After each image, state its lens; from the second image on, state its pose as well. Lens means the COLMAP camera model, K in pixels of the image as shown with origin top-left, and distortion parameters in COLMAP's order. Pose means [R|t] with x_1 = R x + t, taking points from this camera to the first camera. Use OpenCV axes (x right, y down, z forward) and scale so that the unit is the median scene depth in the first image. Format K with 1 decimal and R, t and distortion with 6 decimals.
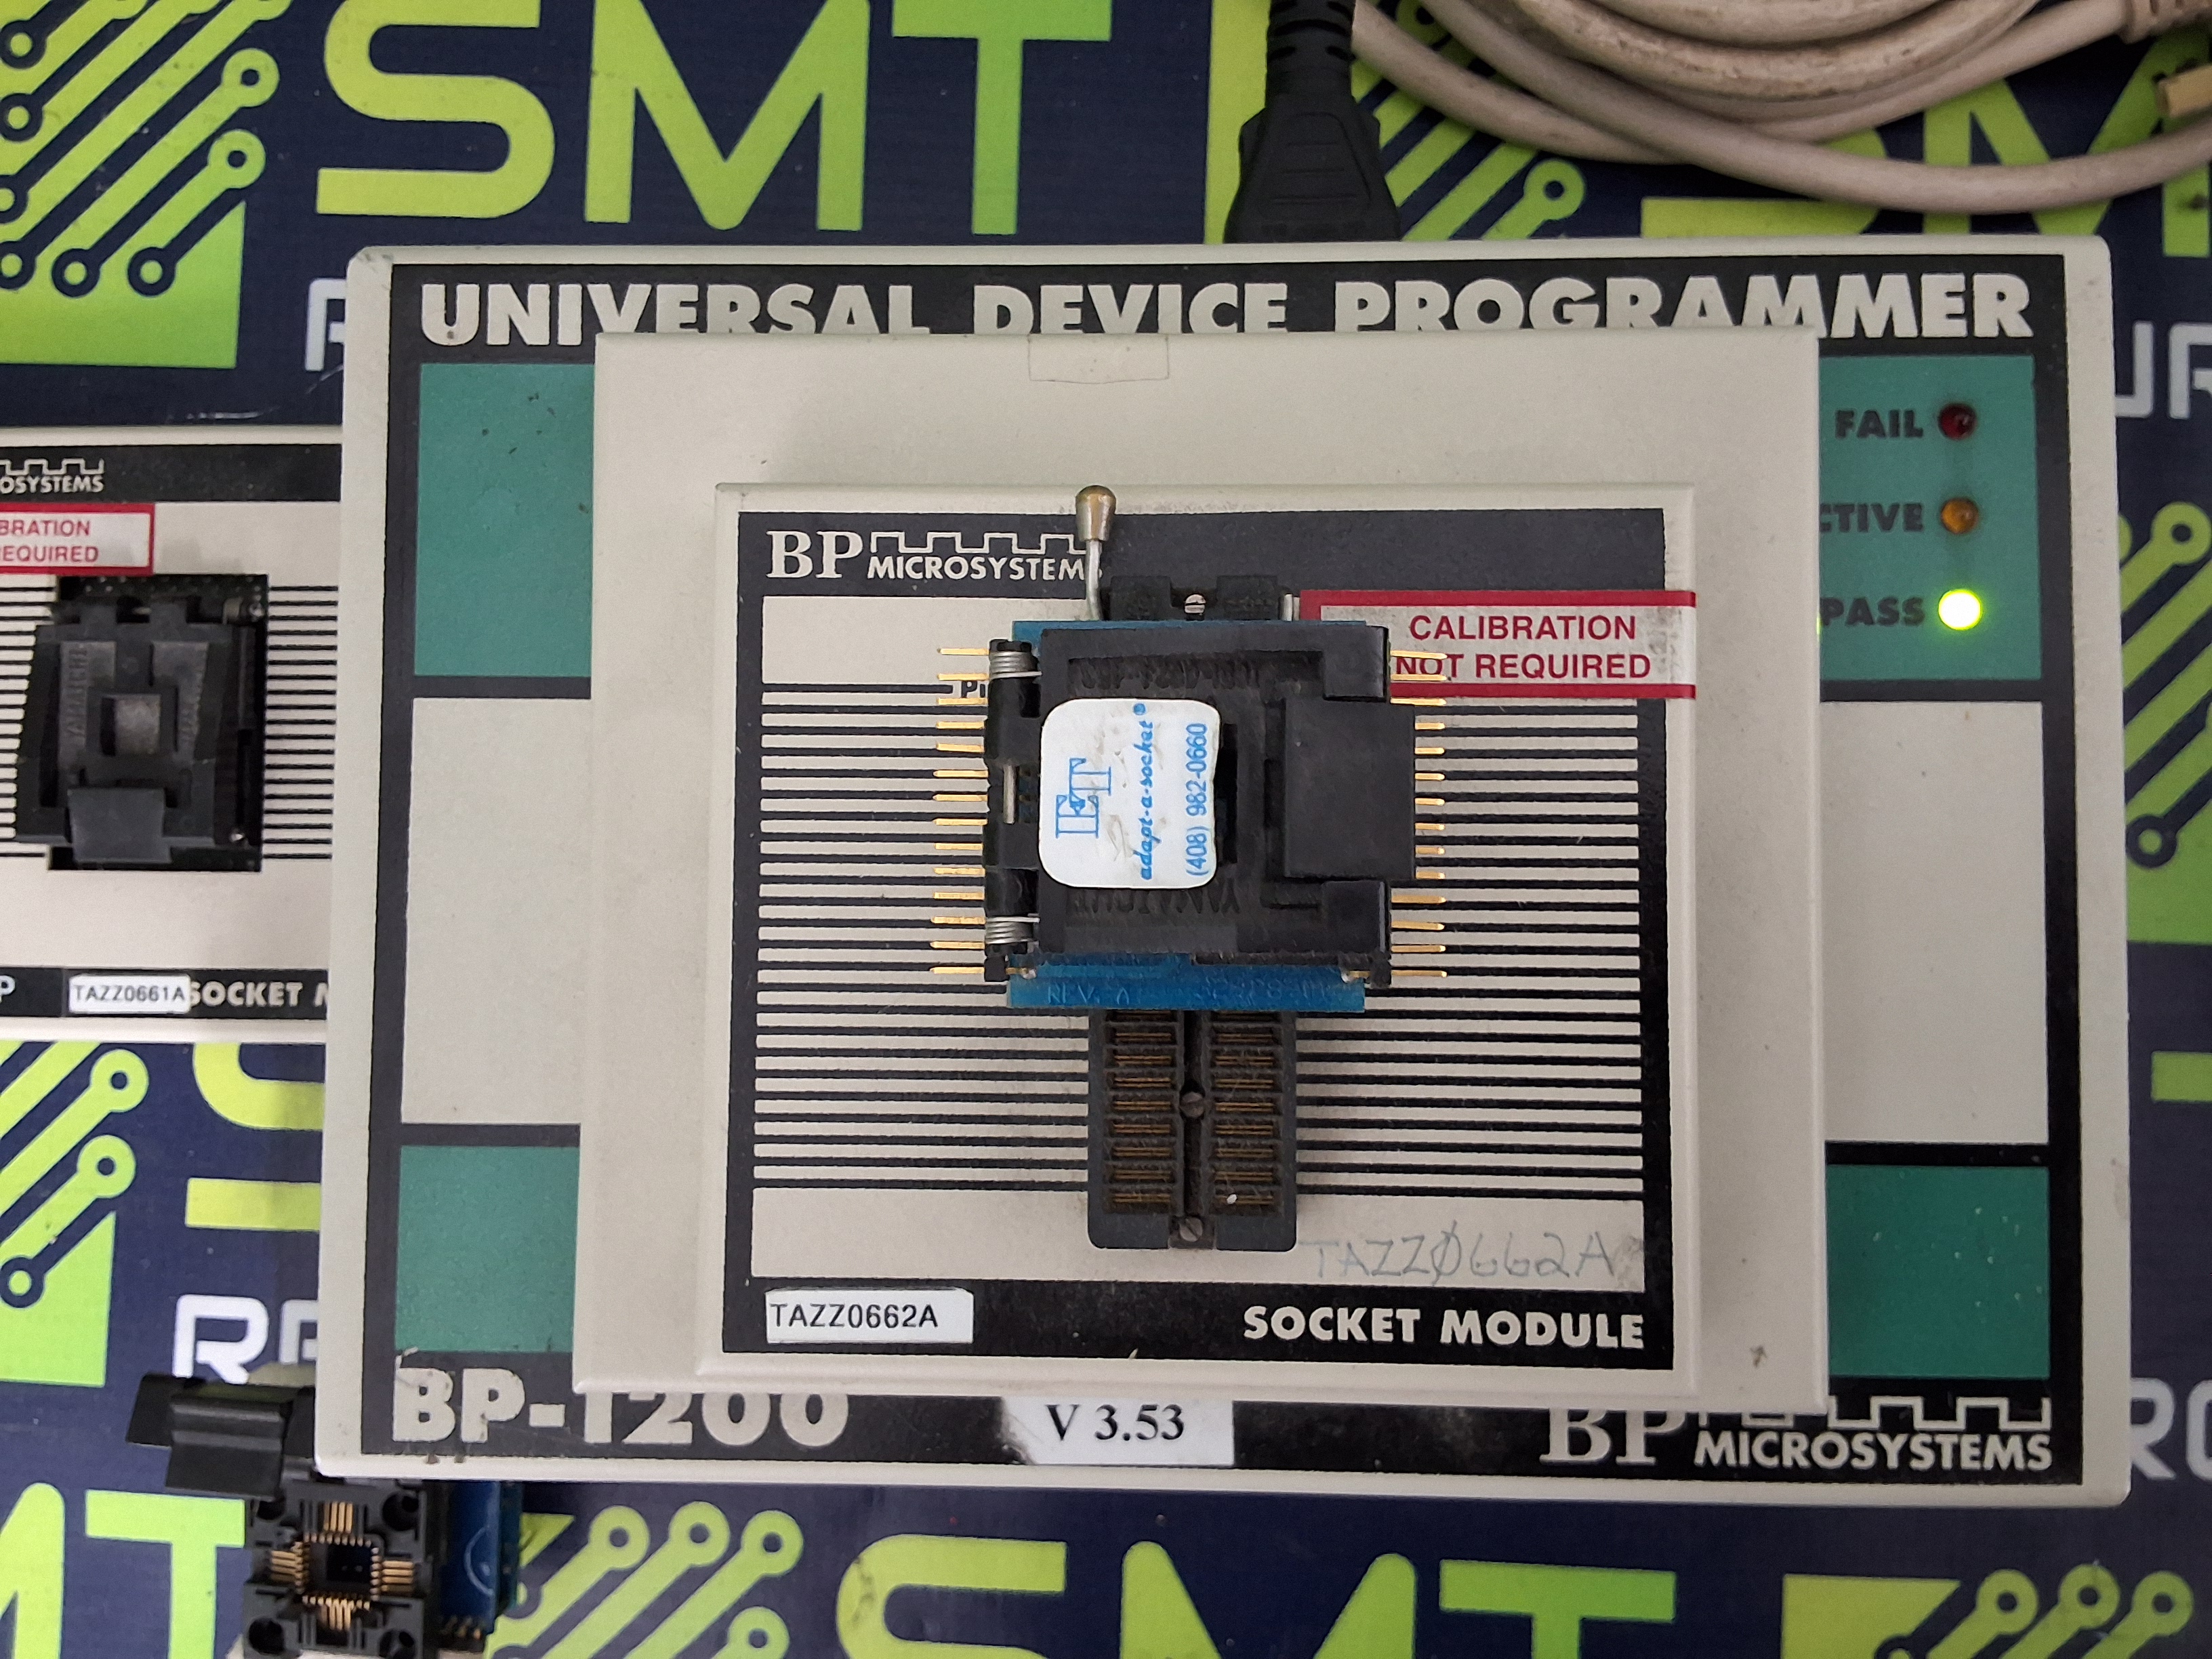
lens RADIAL K [[1822.4, 0, 1111.6], [0, 1822.4, 839.0], [0, 0, 1]] dist [0.128709, -0.226361]
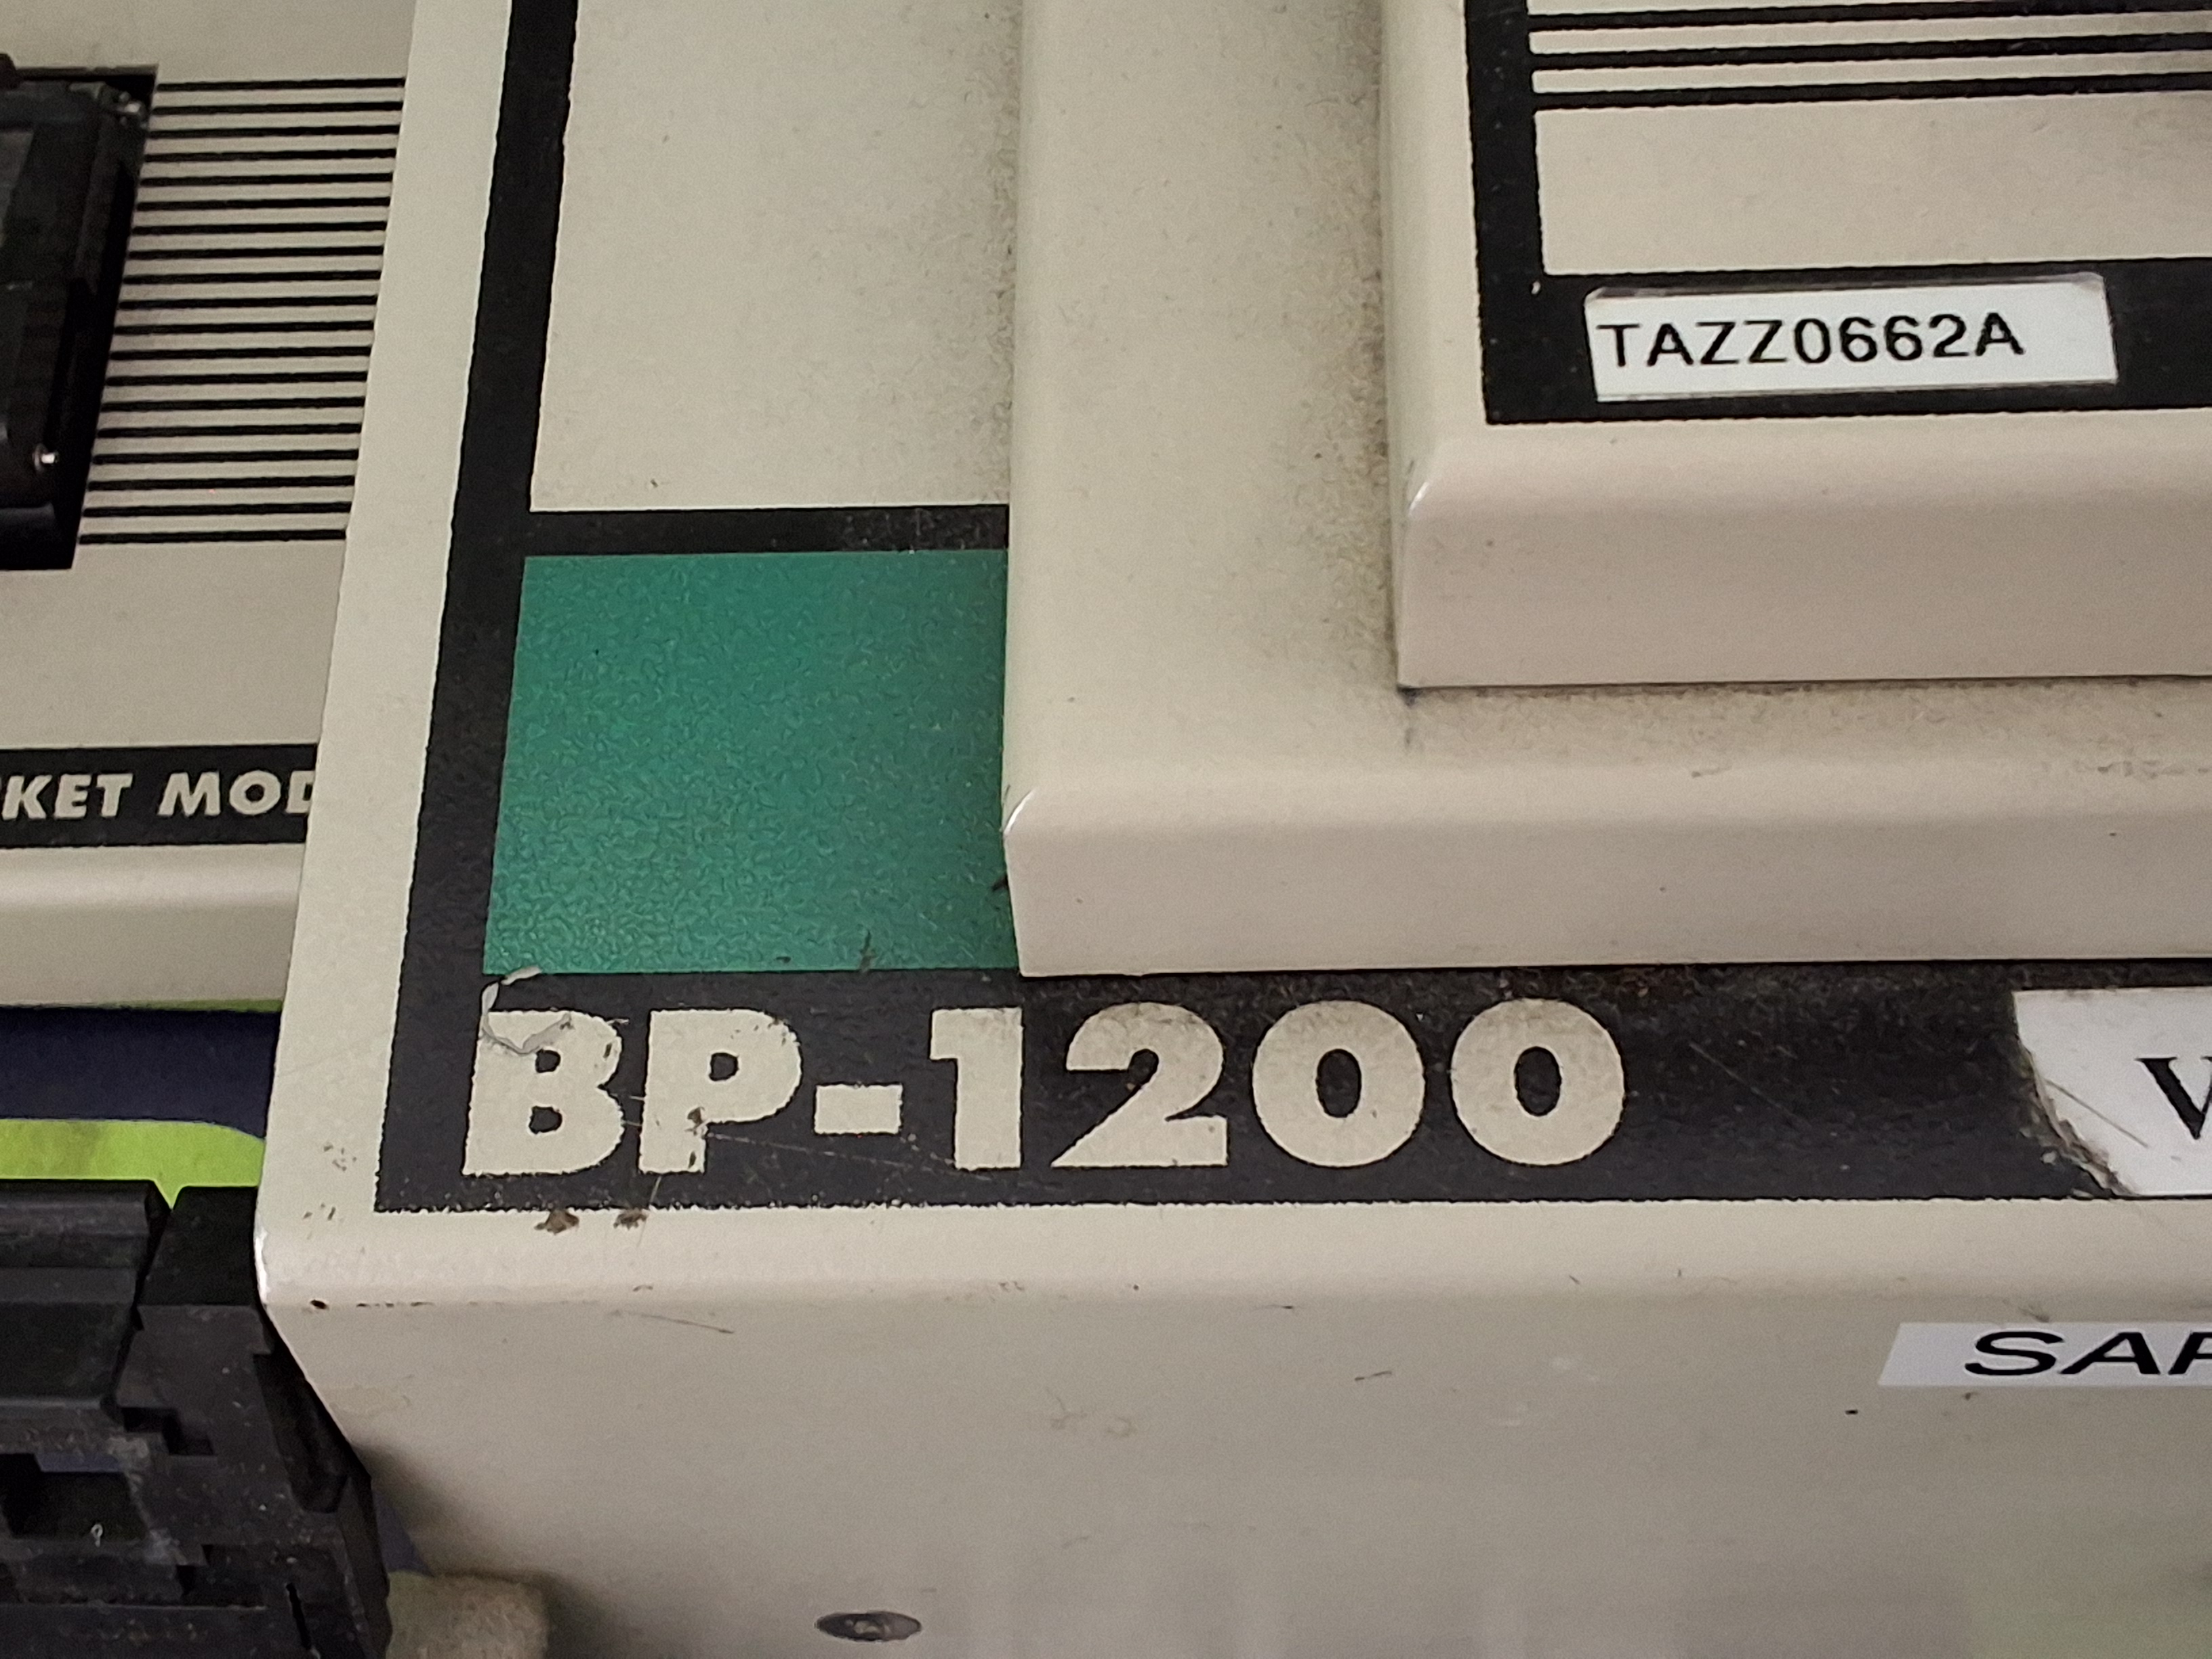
lens RADIAL K [[3705.3, 0, 1066.8], [0, 3705.3, 829.4], [0, 0, 1]] dist [0.093947, 0.000000]
pose [[0.999854, -0.005713, -0.016092, -0.247993], [-0.002454, 0.884492, -0.466548, 0.628908], [0.016898, 0.466520, 0.884349, 0.274846]]
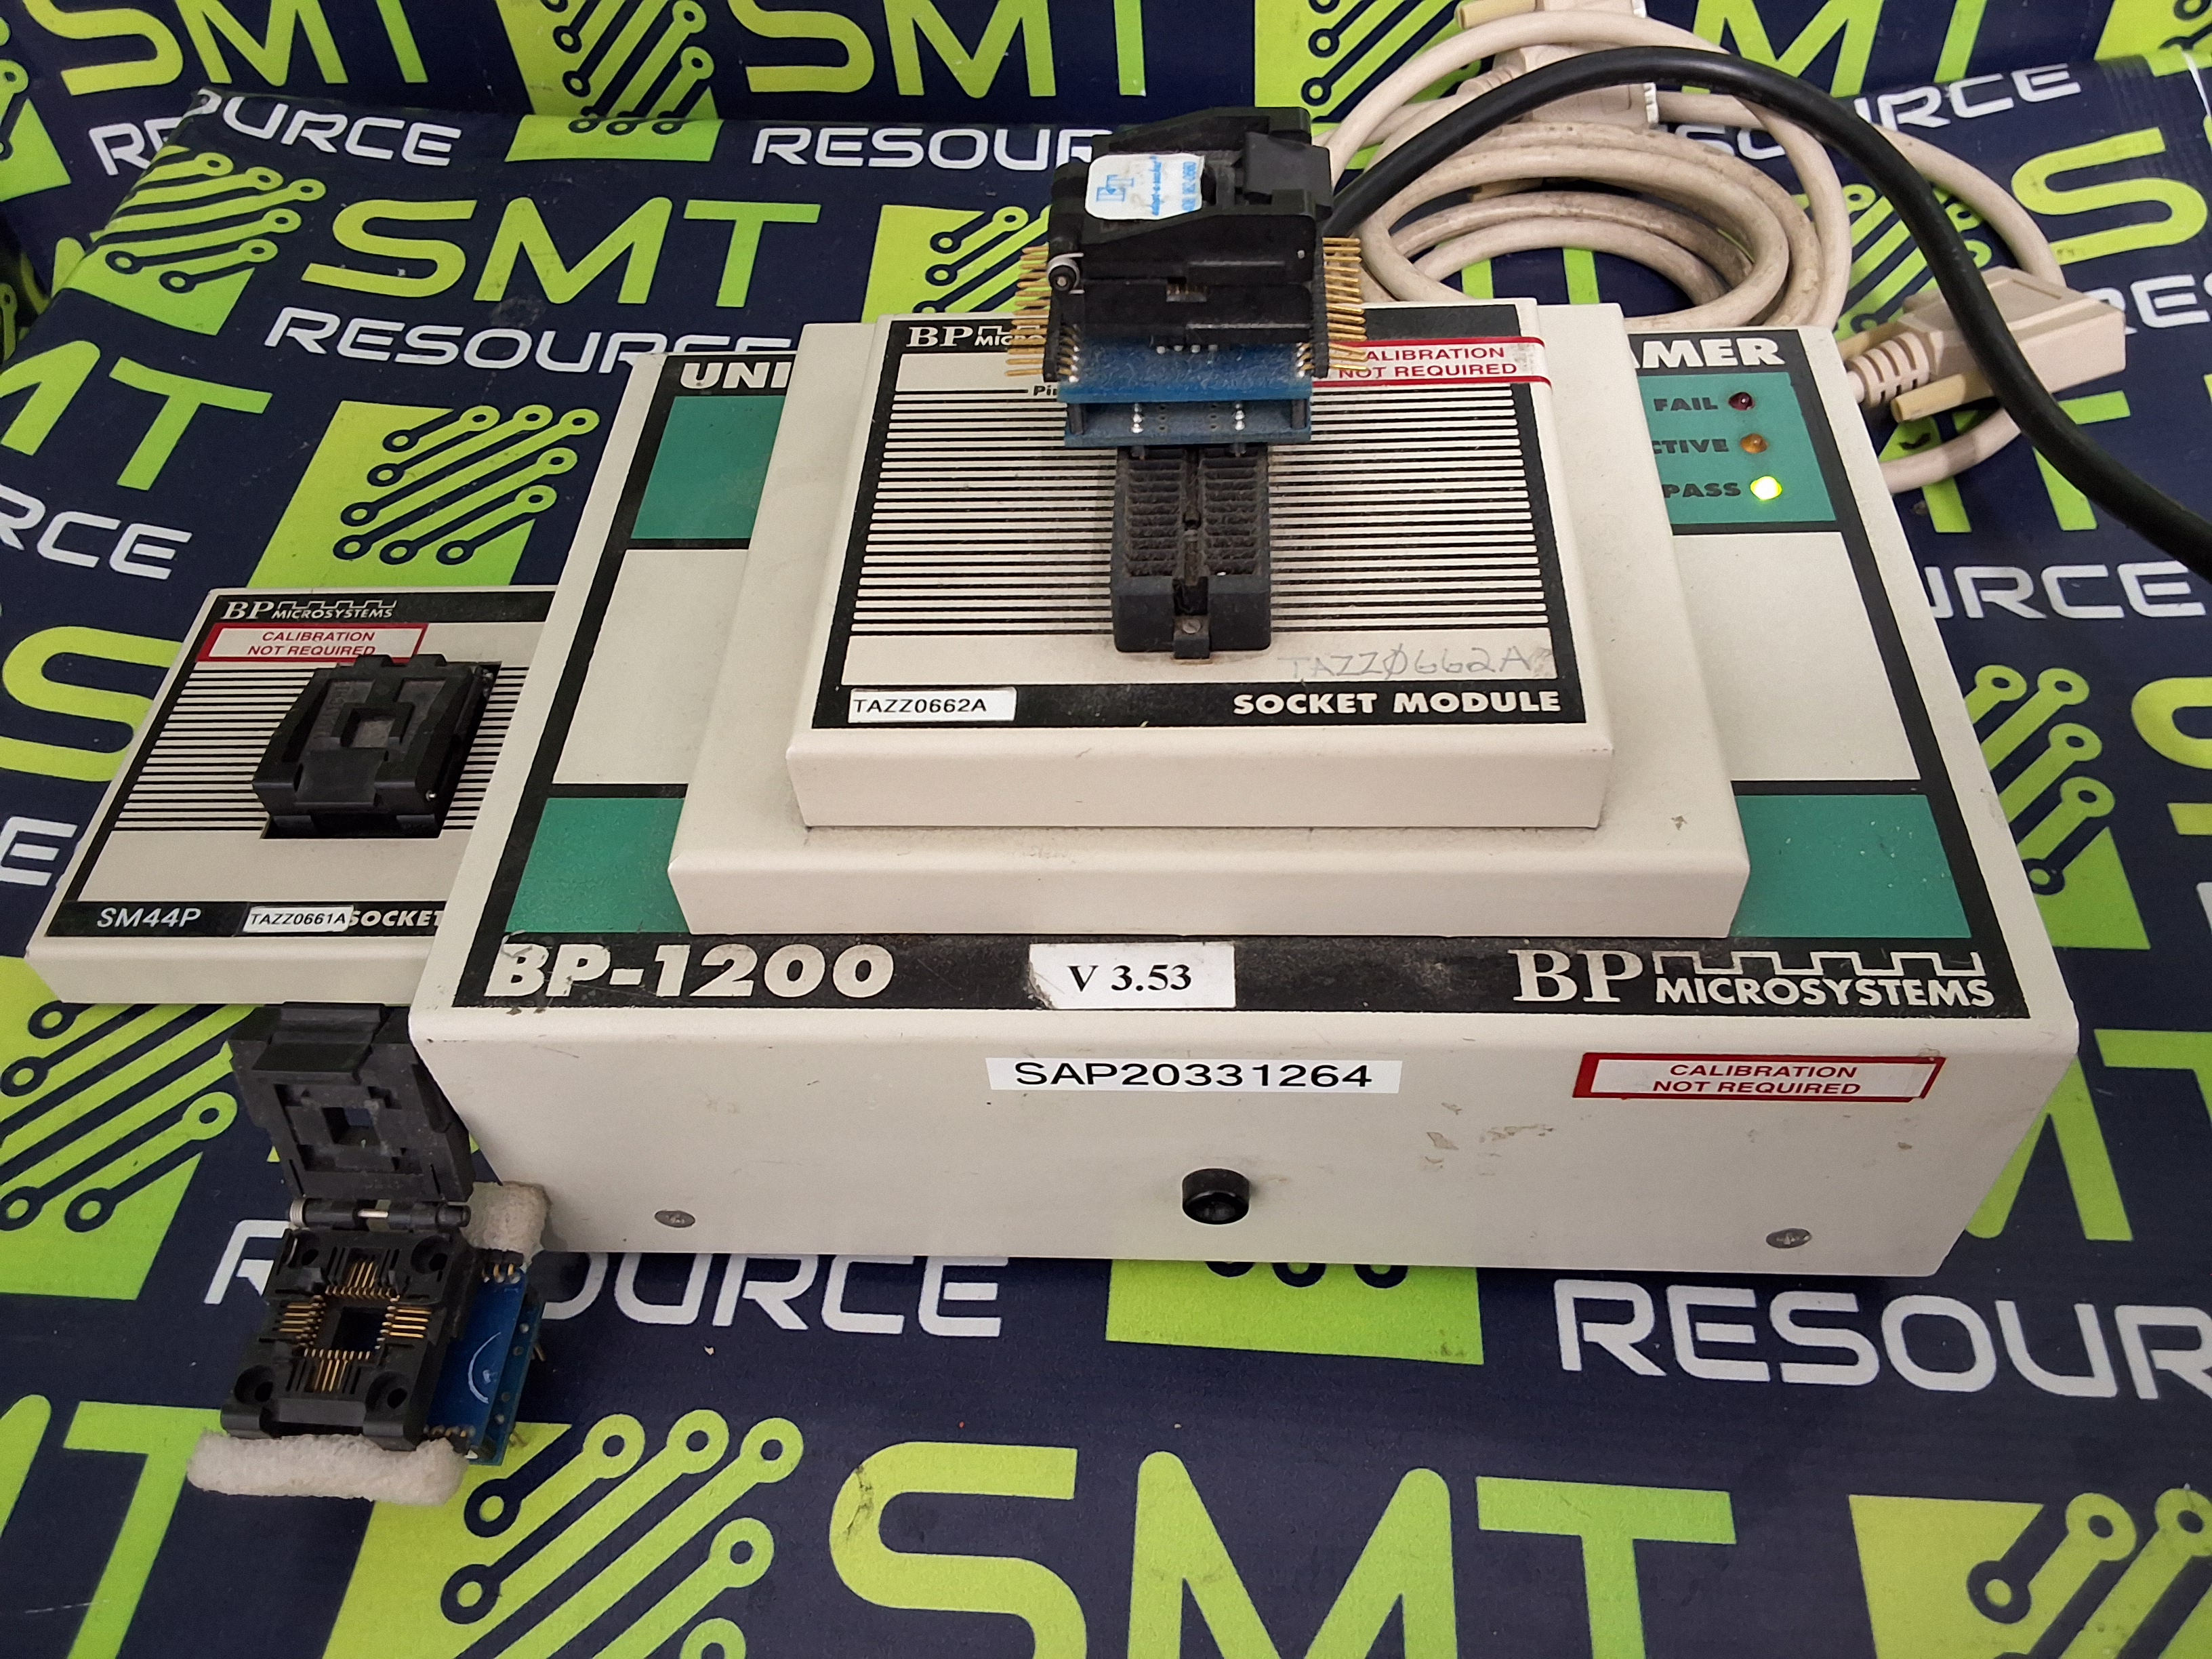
lens RADIAL K [[1822.4, 0, 1107.6], [0, 1822.4, 823.2], [0, 0, 1]] dist [0.128709, -0.226361]
pose [[0.999135, 0.012782, -0.039574, 0.031158], [-0.034311, 0.791073, -0.610758, 0.913217], [0.023499, 0.611588, 0.790828, 0.065060]]
